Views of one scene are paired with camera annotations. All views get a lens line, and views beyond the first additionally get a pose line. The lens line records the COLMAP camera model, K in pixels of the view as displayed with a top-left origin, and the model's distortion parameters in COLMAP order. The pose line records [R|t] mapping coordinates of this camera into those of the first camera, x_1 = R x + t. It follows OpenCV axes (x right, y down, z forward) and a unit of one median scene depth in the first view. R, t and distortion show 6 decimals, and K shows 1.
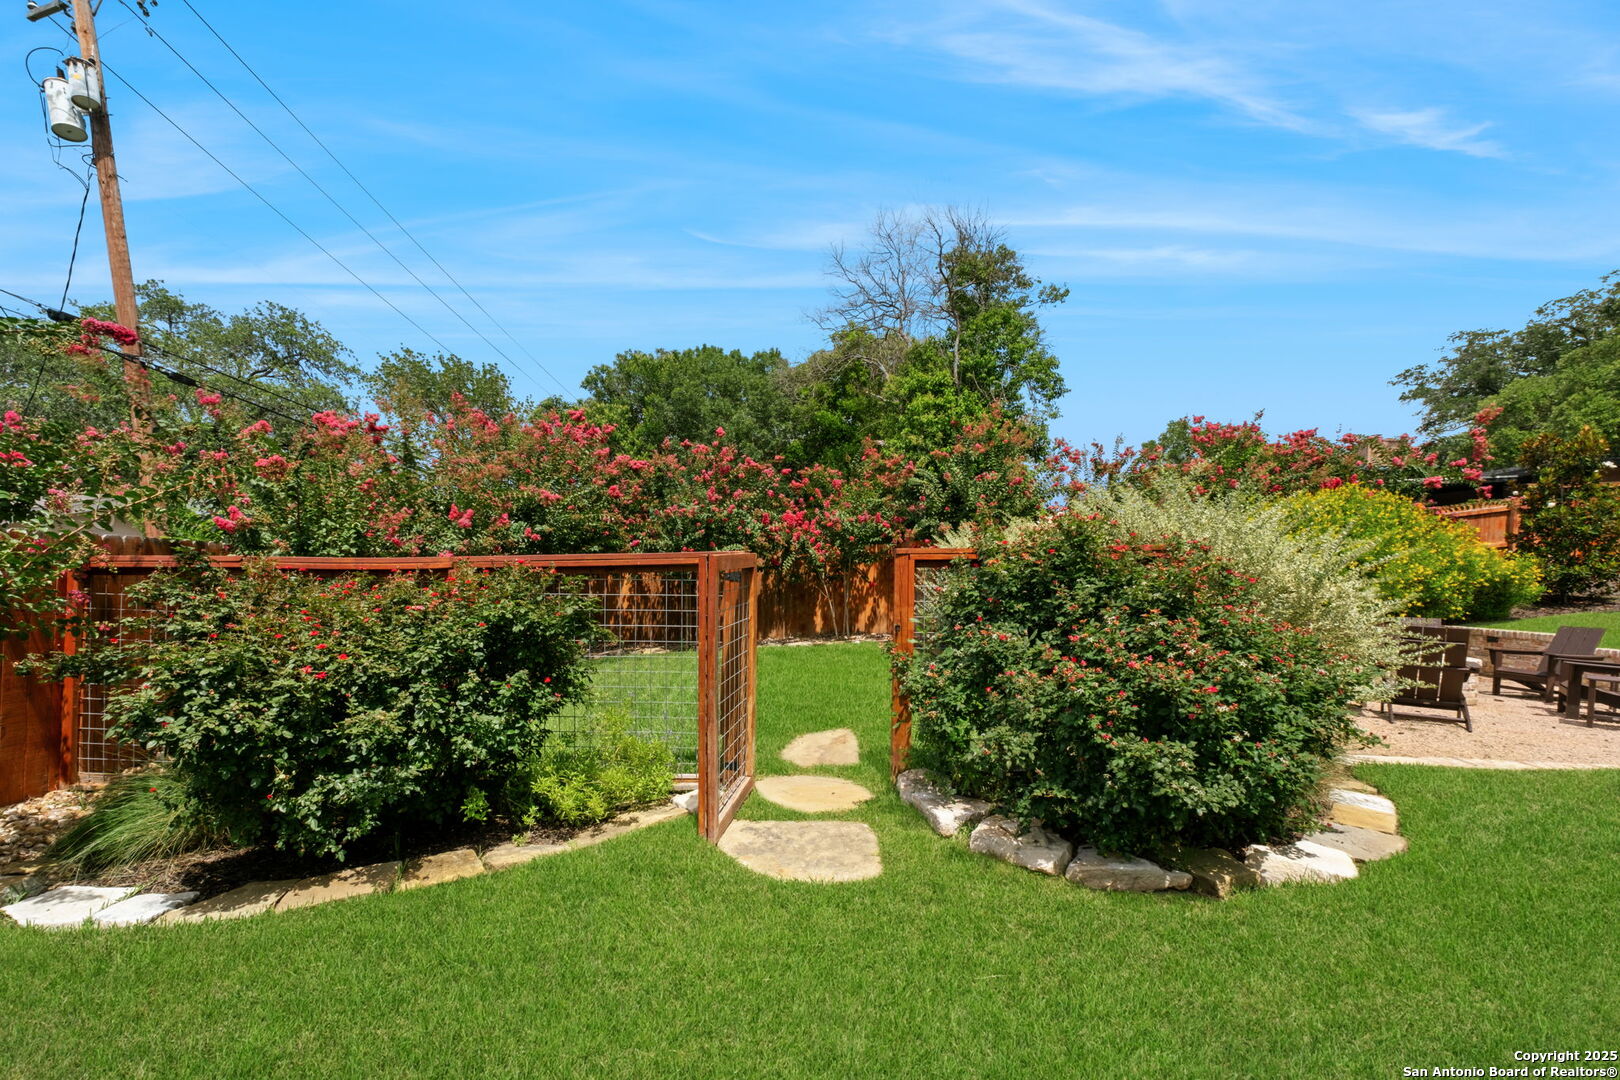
lens RADIAL K [[683.5, 0, 812.8], [0, 683.5, 541.8], [0, 0, 1]] dist [-0.001990, 0.000178]
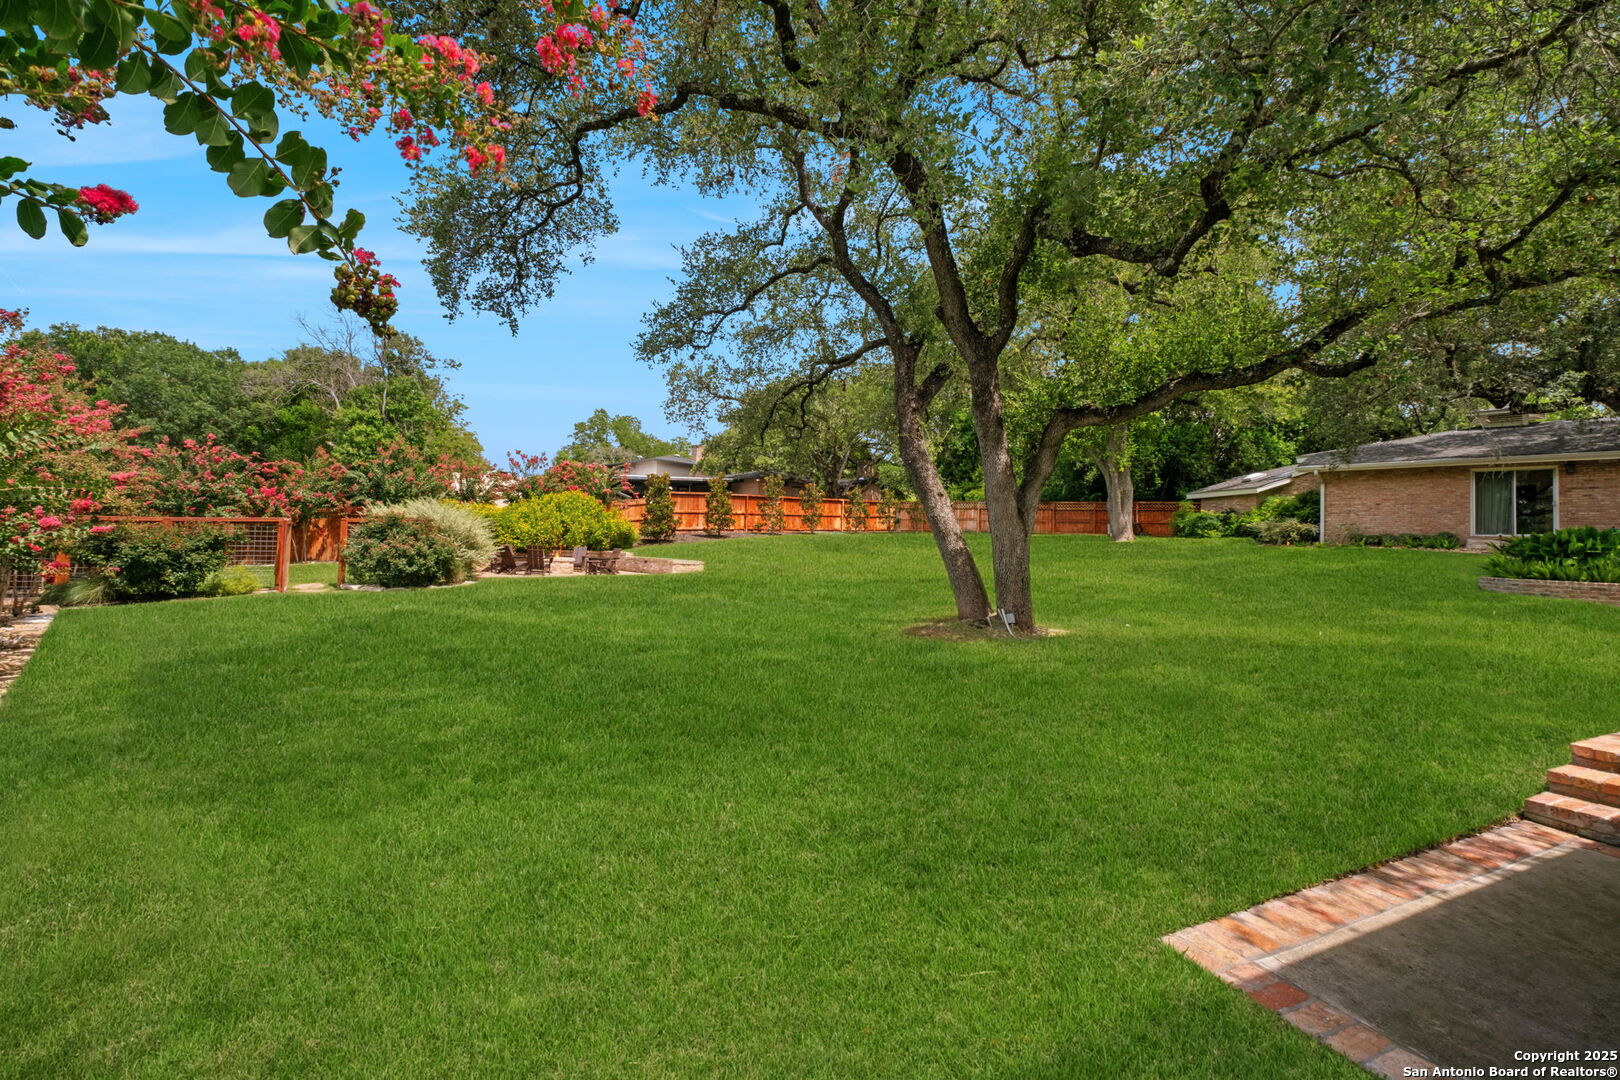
lens RADIAL K [[875.5, 0, 905.0], [0, 875.5, 516.5], [0, 0, 1]] dist [-0.001378, 0.000212]
pose [[0.762714, 0.028410, 0.646112, -0.228734], [-0.050078, 0.998630, 0.015205, -0.084698], [-0.644794, -0.043953, 0.763091, -1.713051]]
